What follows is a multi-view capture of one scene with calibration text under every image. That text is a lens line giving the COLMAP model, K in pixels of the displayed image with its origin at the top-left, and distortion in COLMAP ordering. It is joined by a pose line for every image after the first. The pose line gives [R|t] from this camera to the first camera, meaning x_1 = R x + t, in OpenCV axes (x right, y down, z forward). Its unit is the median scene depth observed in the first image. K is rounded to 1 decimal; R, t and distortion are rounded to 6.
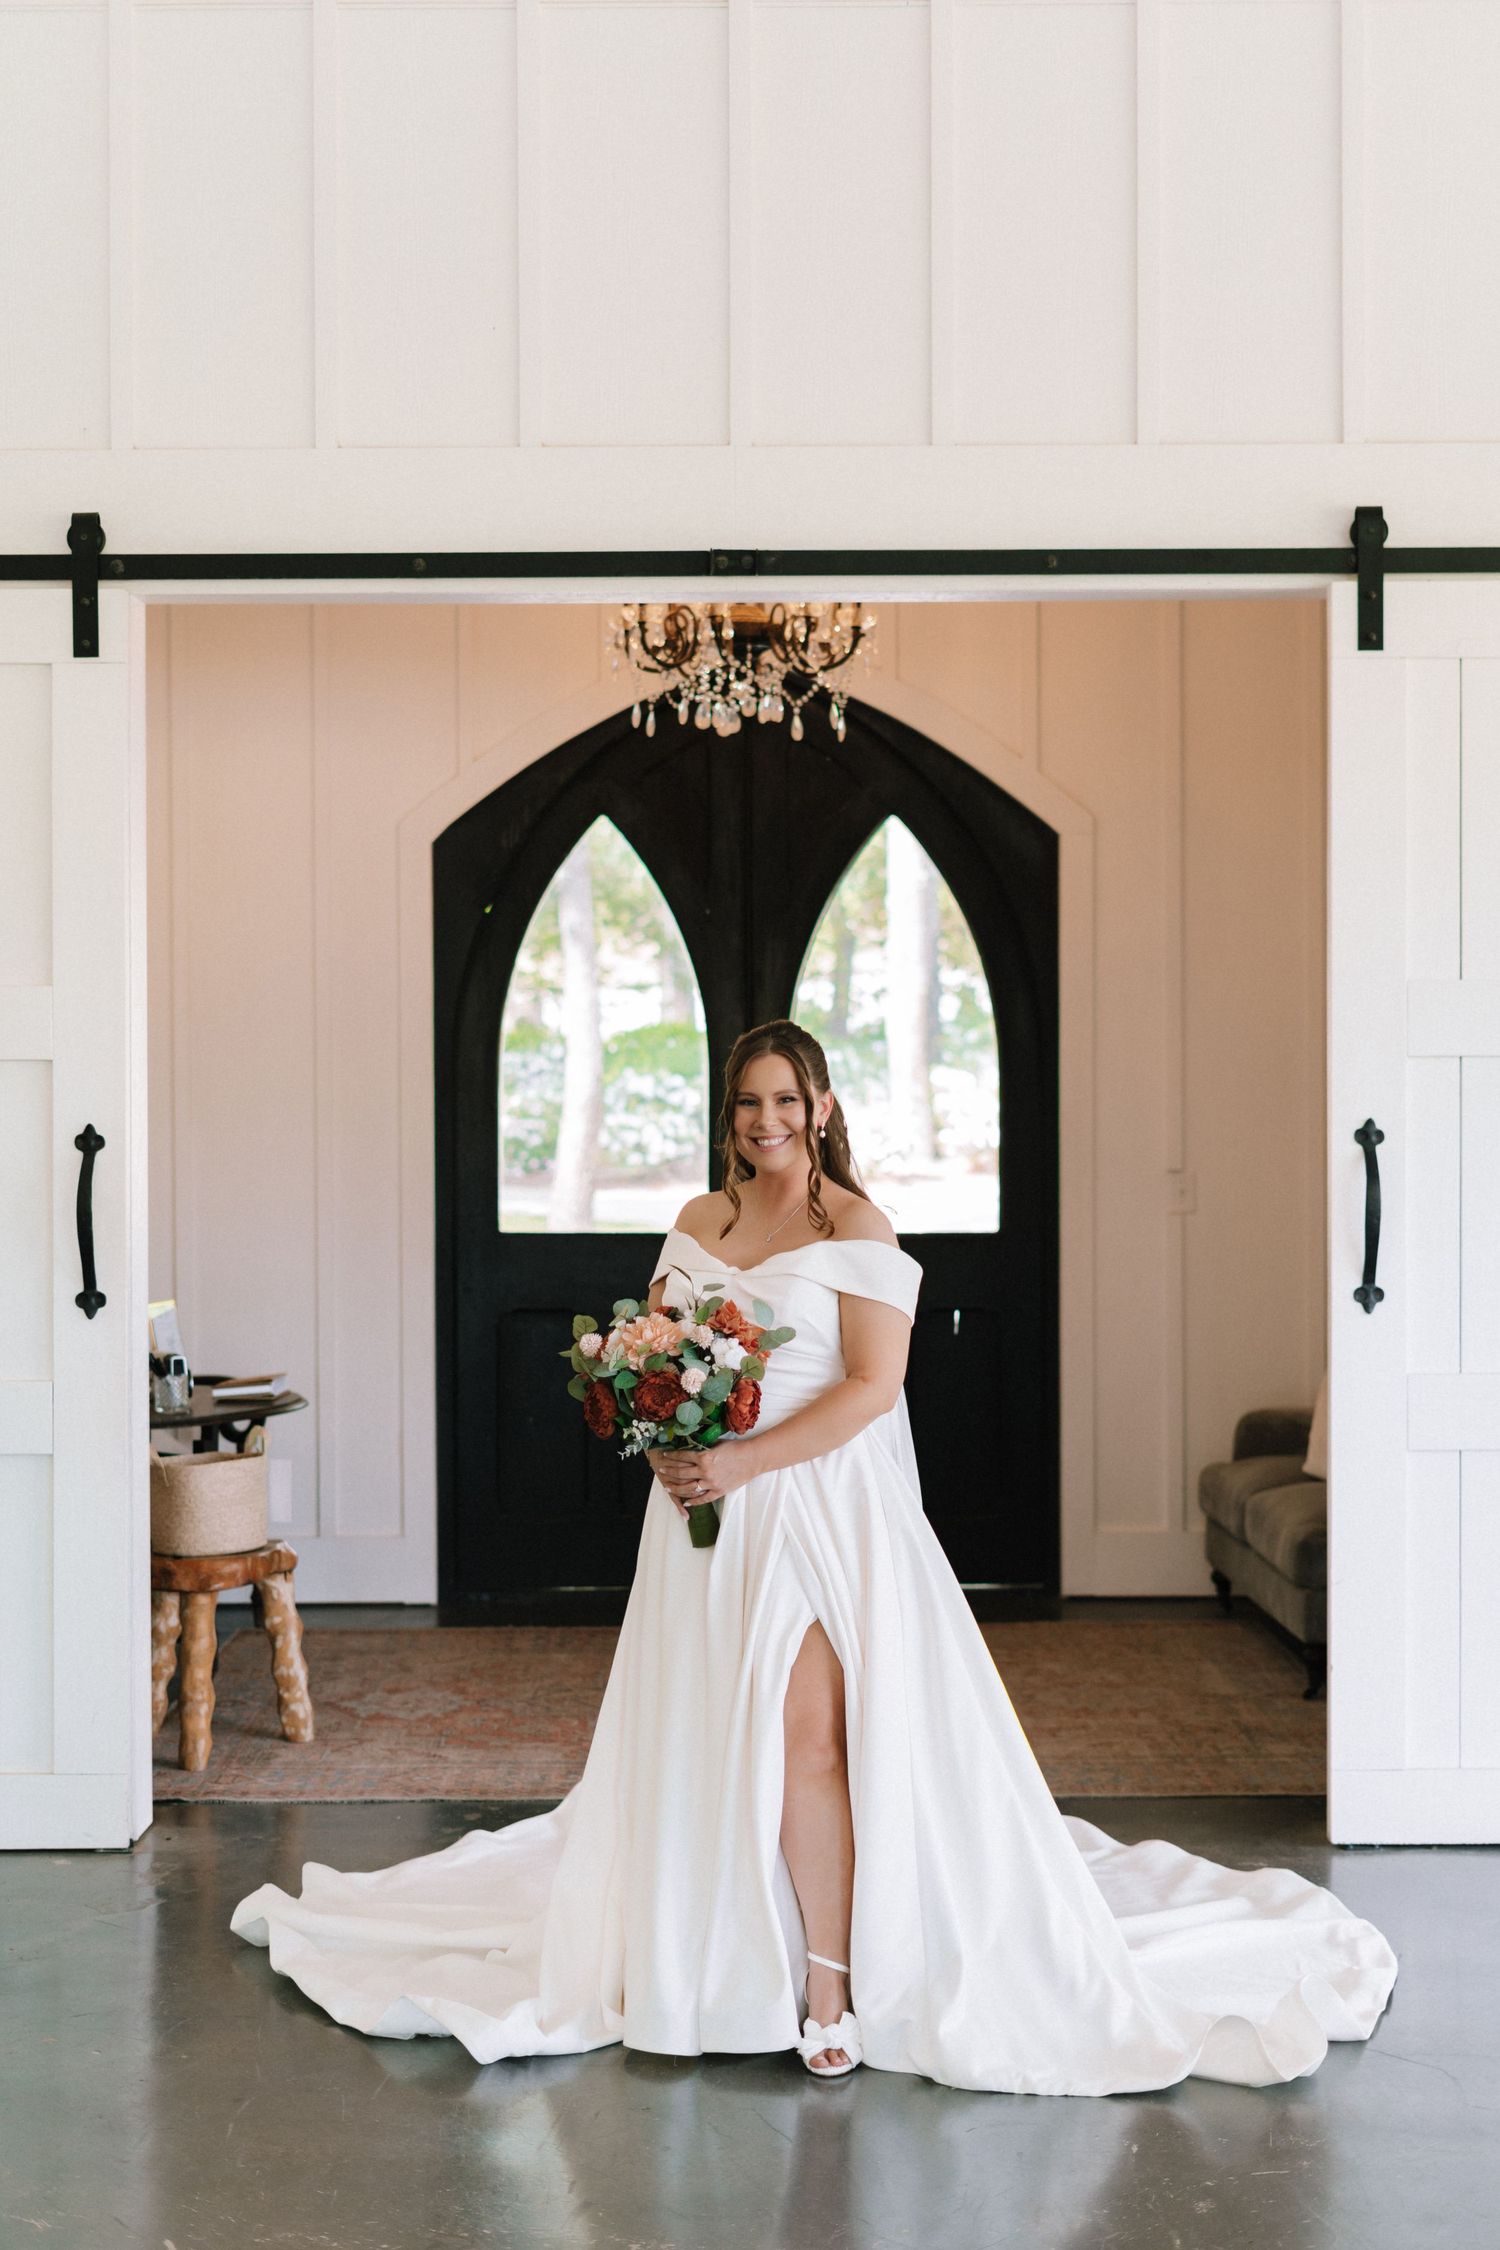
lens RADIAL K [[3338.5, 0, 750.0], [0, 3338.5, 1125.0], [0, 0, 1]] dist [-0.034362, 0.213204]
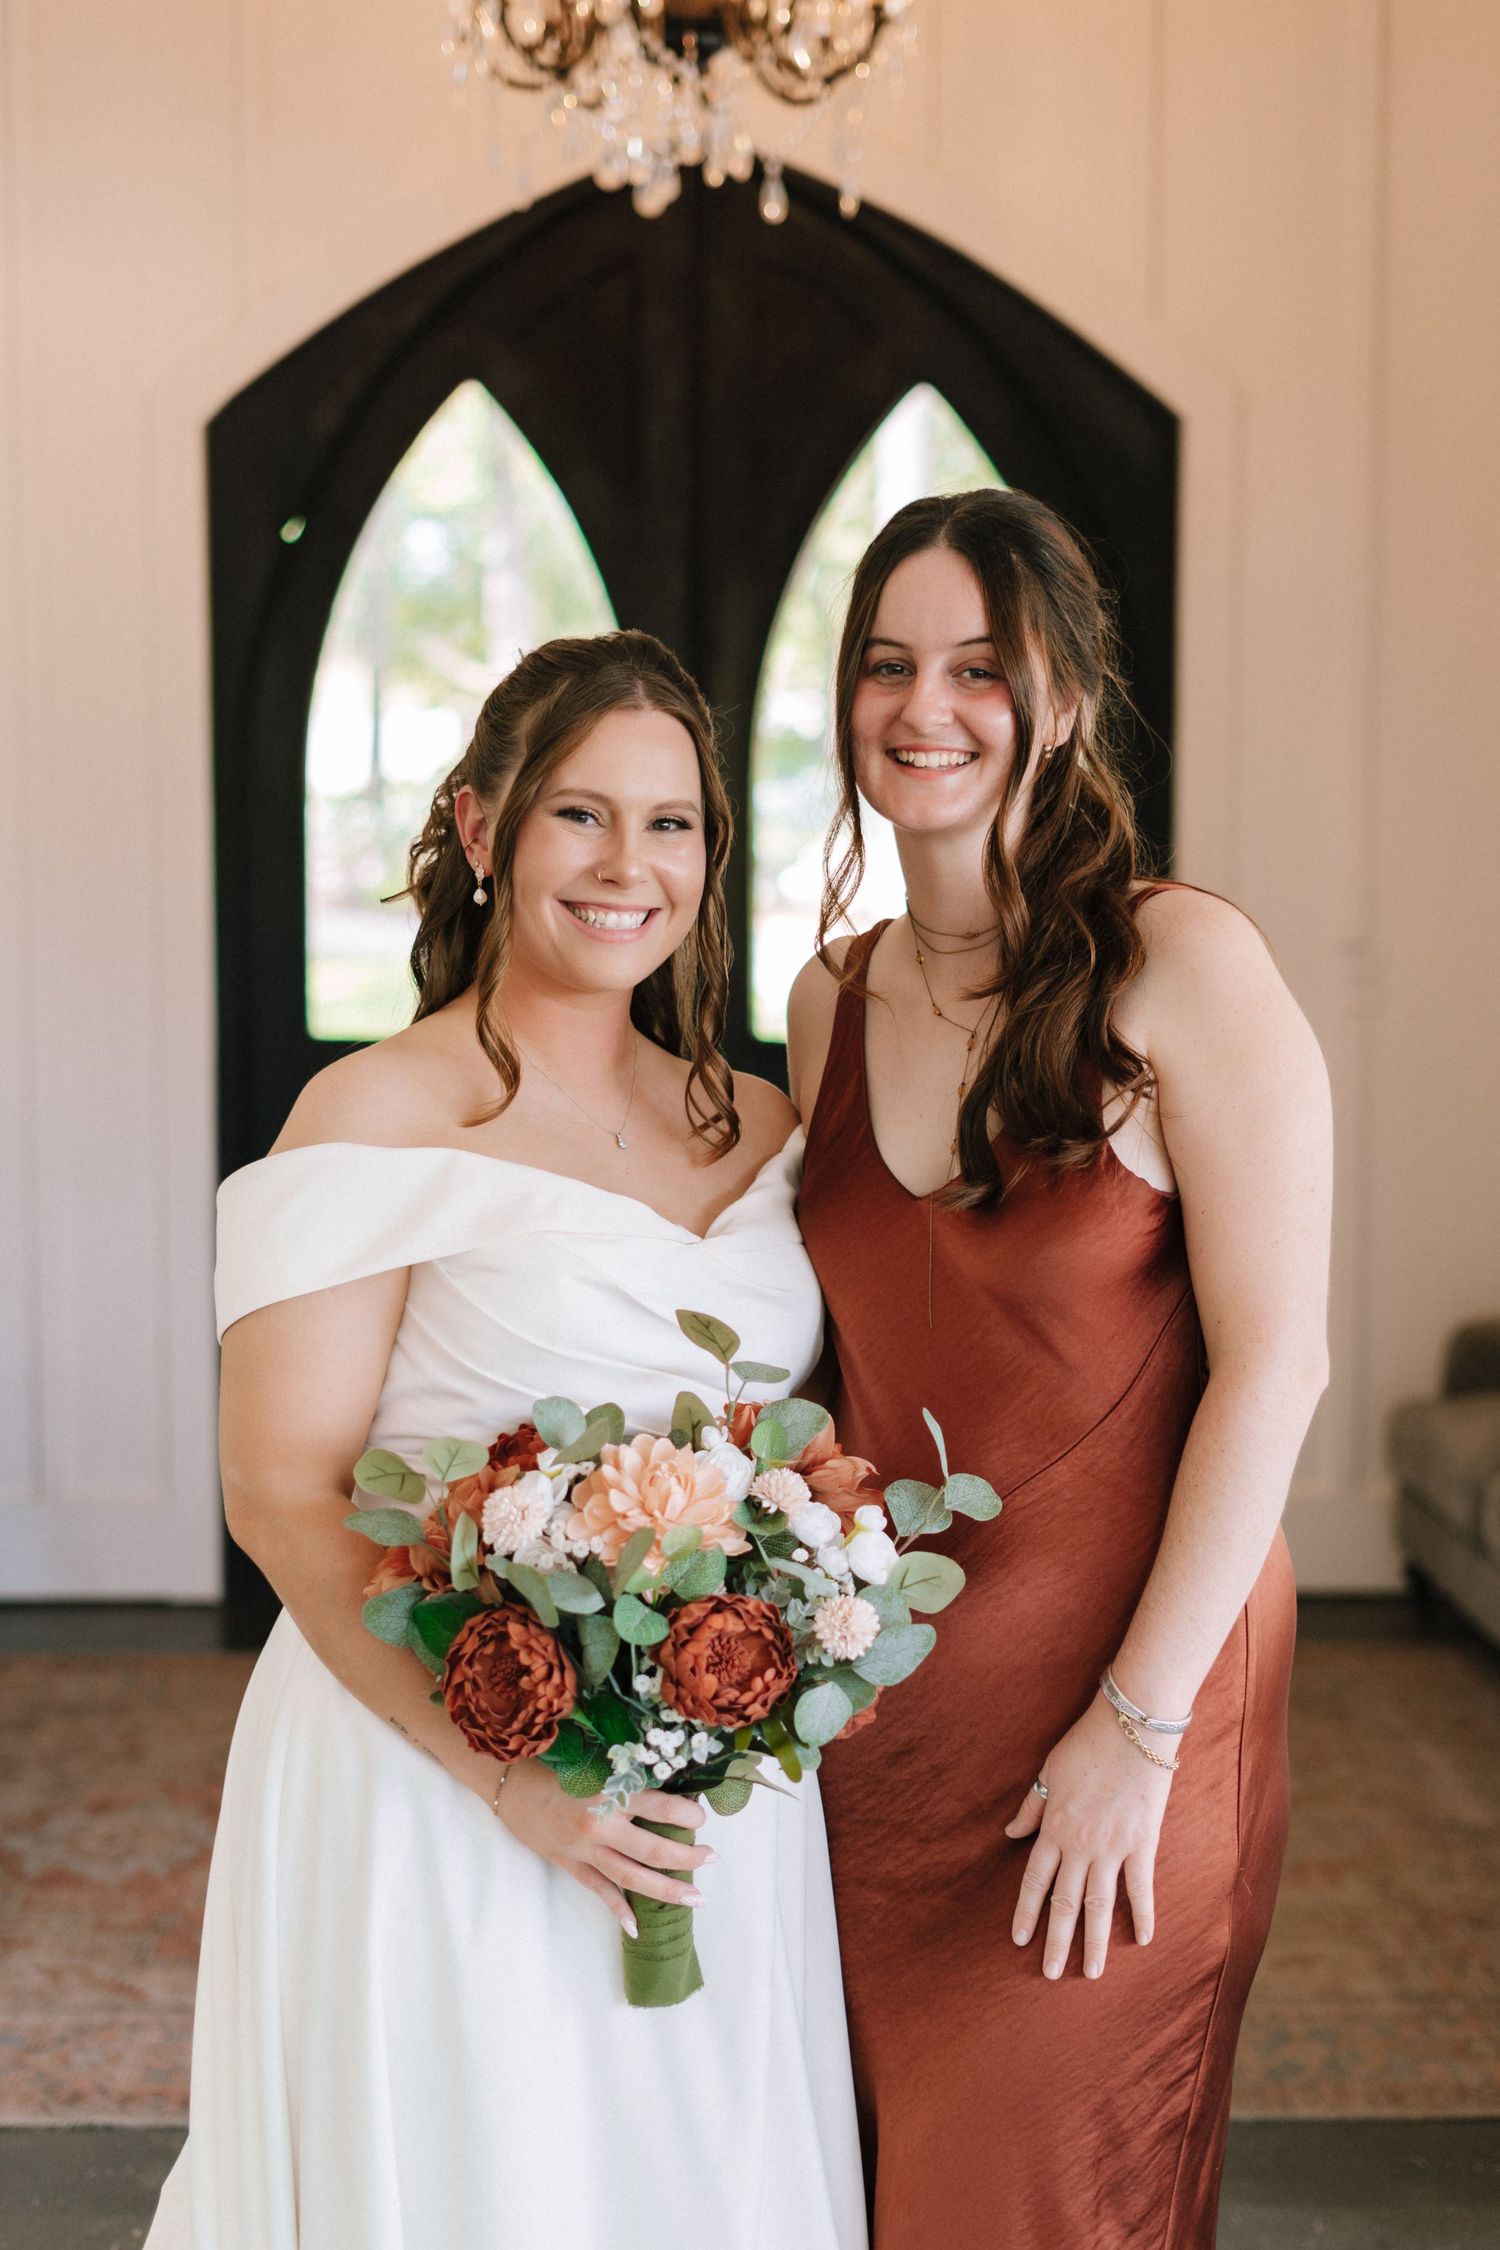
lens RADIAL K [[3412.9, 0, 765.4], [0, 3412.9, 1205.8], [0, 0, 1]] dist [-0.318134, 1.089976]
pose [[0.999928, 0.004343, 0.011144, 0.007012], [-0.005439, 0.994943, 0.100295, -0.001415], [-0.010652, -0.100348, 0.994895, 0.409198]]
